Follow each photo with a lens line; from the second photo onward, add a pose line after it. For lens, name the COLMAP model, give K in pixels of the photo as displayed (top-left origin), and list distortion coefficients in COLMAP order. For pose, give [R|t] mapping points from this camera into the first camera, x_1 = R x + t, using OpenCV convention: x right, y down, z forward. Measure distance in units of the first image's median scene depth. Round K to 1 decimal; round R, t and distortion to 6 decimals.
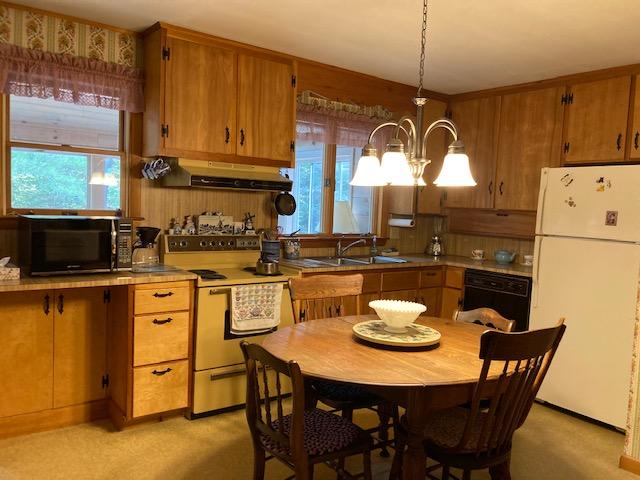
lens RADIAL K [[525.7, 0, 319.9], [0, 525.7, 240.2], [0, 0, 1]] dist [0.016773, -0.002852]
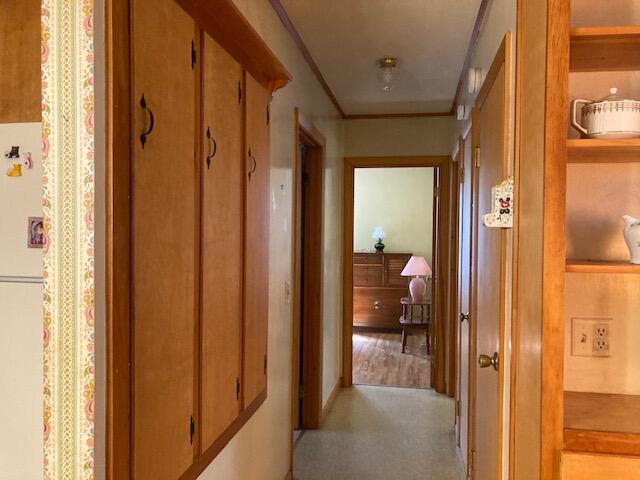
lens RADIAL K [[525.7, 0, 320.4], [0, 525.7, 240.1], [0, 0, 1]] dist [0.016773, -0.002852]
pose [[0.733158, -0.049192, 0.678277, 0.409414], [0.067114, 0.997745, -0.000183, -0.017675], [-0.676738, 0.045656, 0.734807, 0.473475]]
